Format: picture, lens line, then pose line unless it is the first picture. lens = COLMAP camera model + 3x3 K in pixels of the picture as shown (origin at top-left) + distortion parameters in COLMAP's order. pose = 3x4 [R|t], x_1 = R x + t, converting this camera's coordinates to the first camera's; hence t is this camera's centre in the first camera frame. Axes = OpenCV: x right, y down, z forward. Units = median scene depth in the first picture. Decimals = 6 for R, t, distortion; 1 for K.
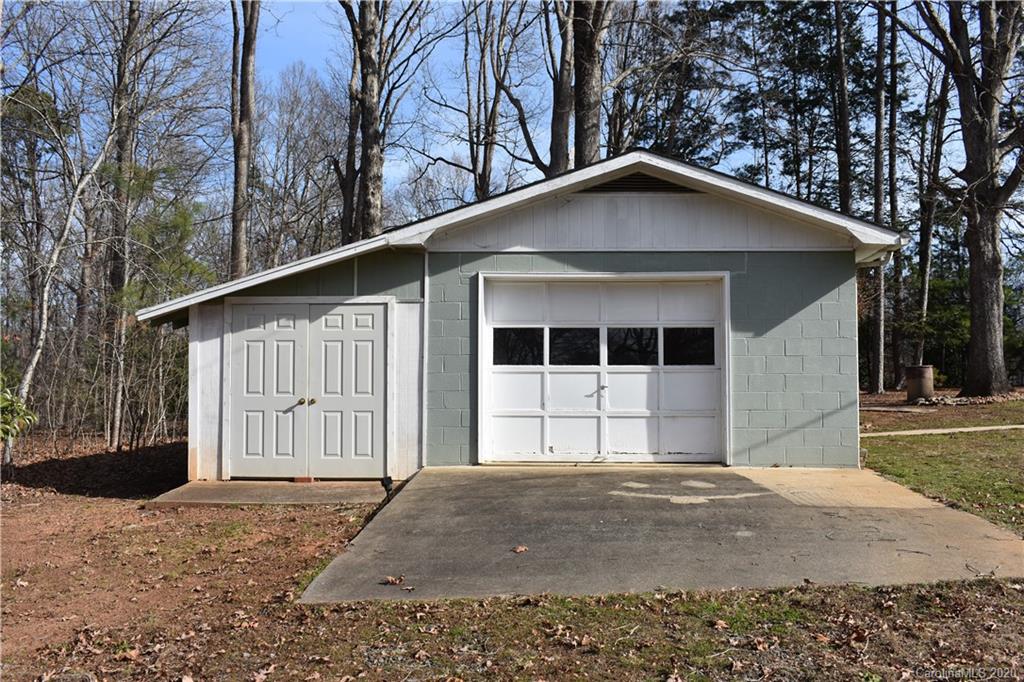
lens RADIAL K [[962.2, 0, 512.0], [0, 962.2, 341.0], [0, 0, 1]] dist [-0.080898, 0.003325]
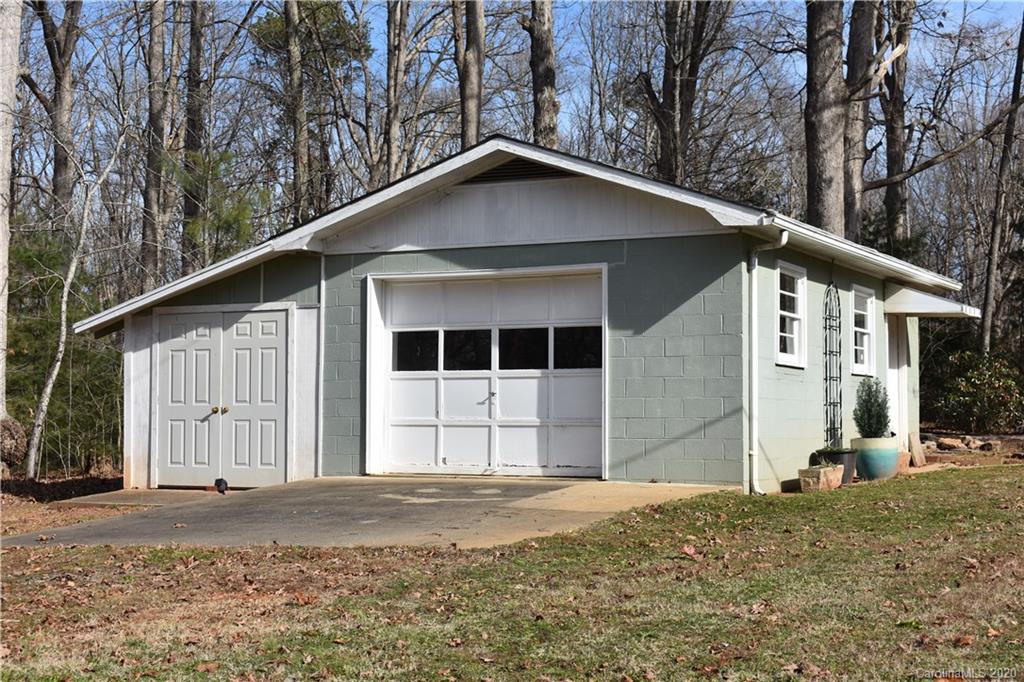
lens RADIAL K [[1624.4, 0, 512.0], [0, 1624.4, 341.0], [0, 0, 1]] dist [-0.007993, -0.047714]
pose [[0.910943, -0.020890, -0.412004, 0.755154], [0.022094, 0.999754, -0.001841, 0.000914], [0.411941, -0.007426, 0.911180, -0.409829]]
